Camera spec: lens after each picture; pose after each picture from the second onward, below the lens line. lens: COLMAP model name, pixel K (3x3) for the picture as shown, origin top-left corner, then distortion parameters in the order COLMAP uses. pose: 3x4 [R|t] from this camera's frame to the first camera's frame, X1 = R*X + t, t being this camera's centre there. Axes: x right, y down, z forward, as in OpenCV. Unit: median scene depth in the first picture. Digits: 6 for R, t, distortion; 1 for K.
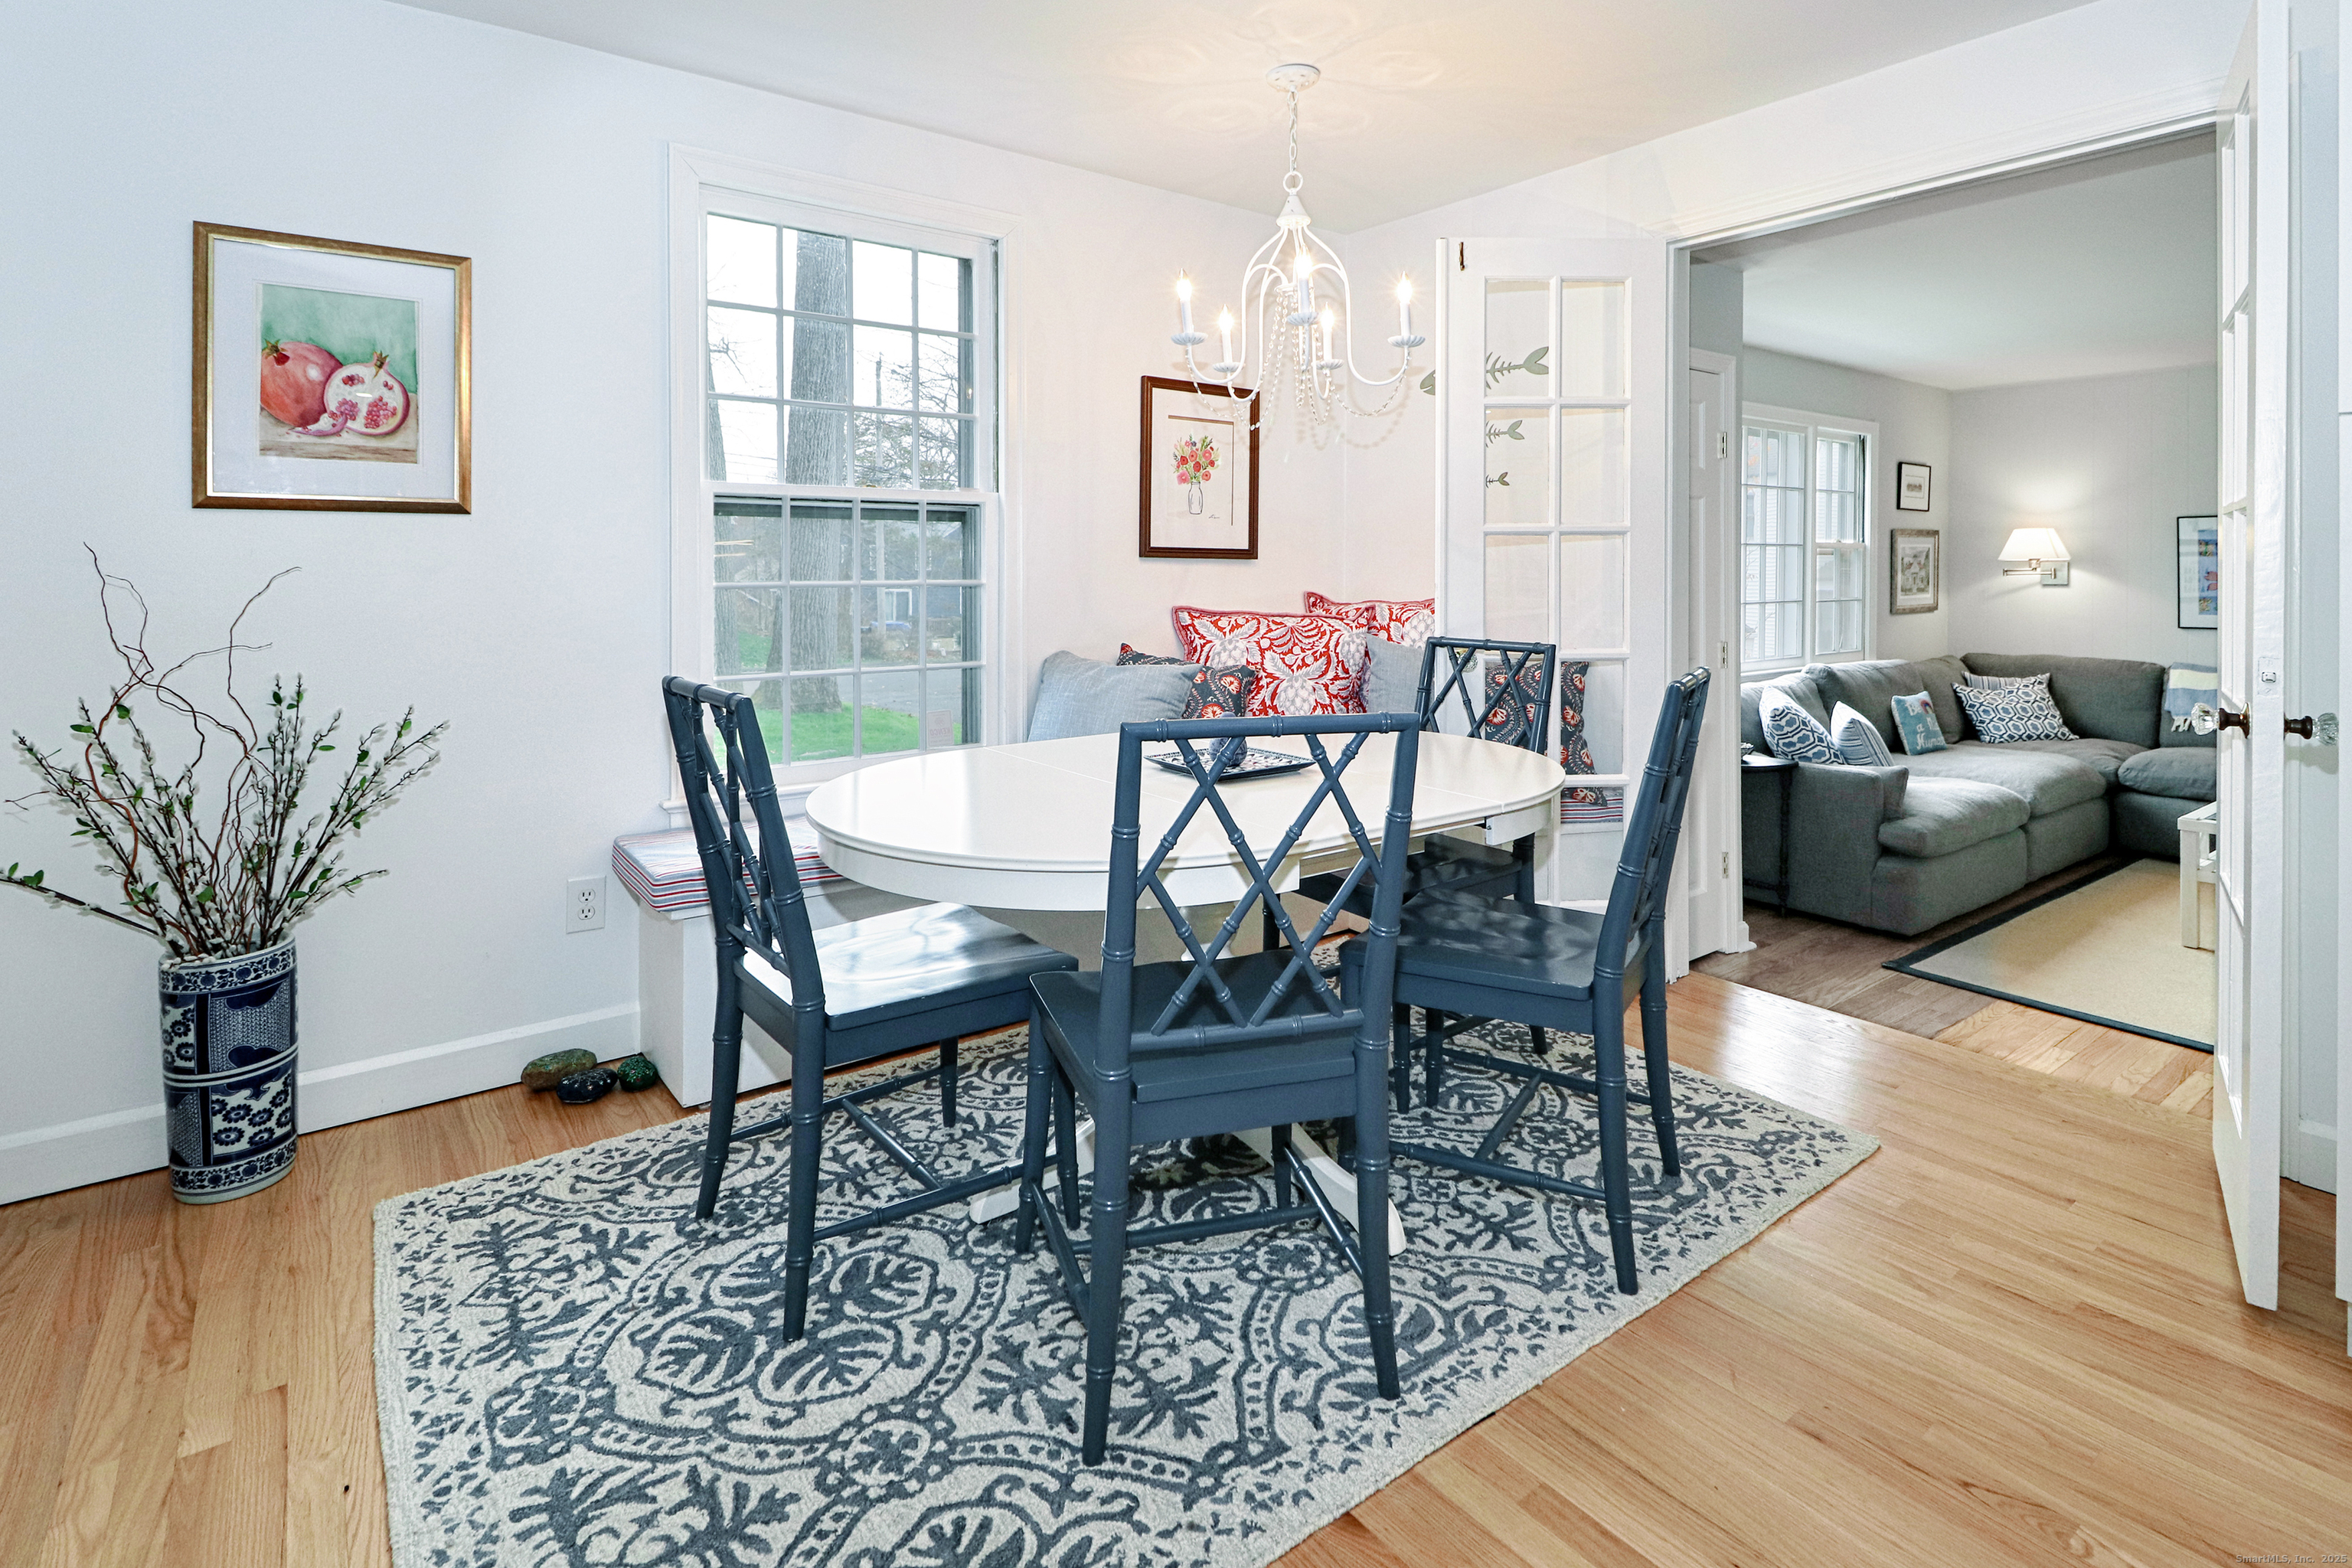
lens RADIAL K [[1154.2, 0, 1176.0], [0, 1154.2, 784.0], [0, 0, 1]] dist [0.007096, -0.000511]
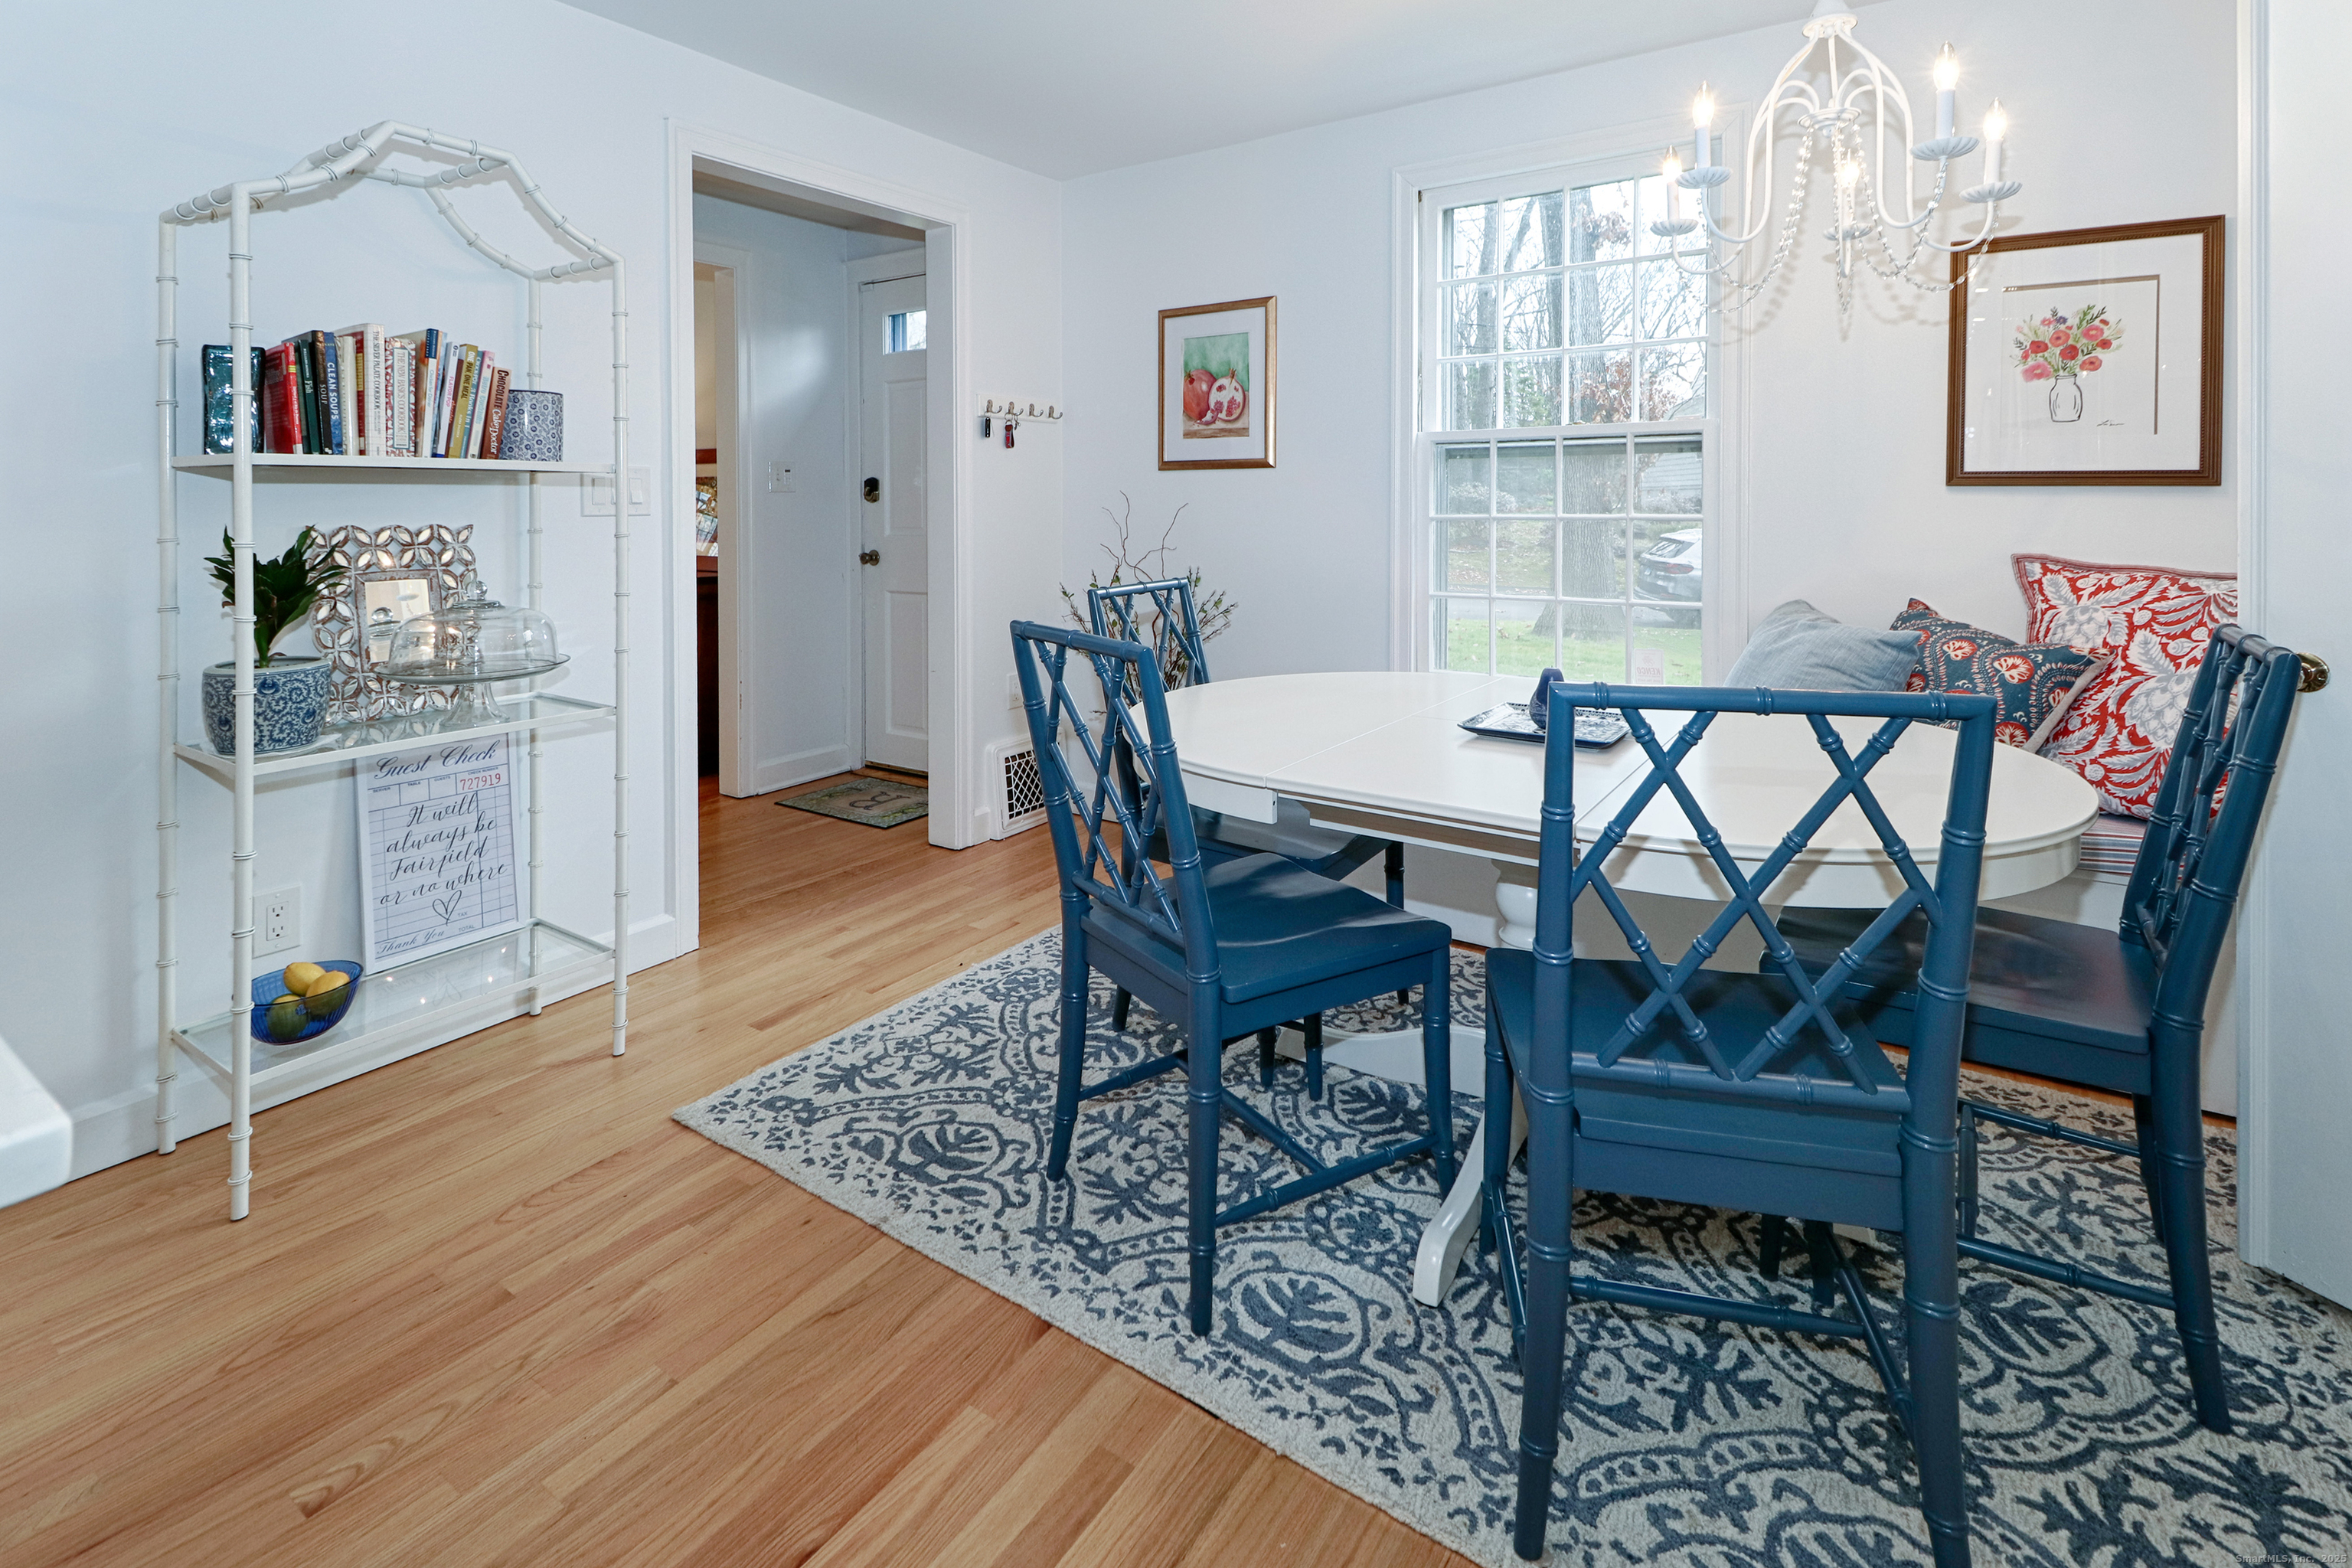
lens RADIAL K [[1058.2, 0, 1179.9], [0, 1058.2, 729.3], [0, 0, 1]] dist [0.000581, -0.000300]
pose [[0.321281, 0.196452, -0.926383, 0.733822], [-0.170469, 0.974263, 0.147485, -0.089792], [0.931514, 0.110536, 0.346501, 0.479102]]
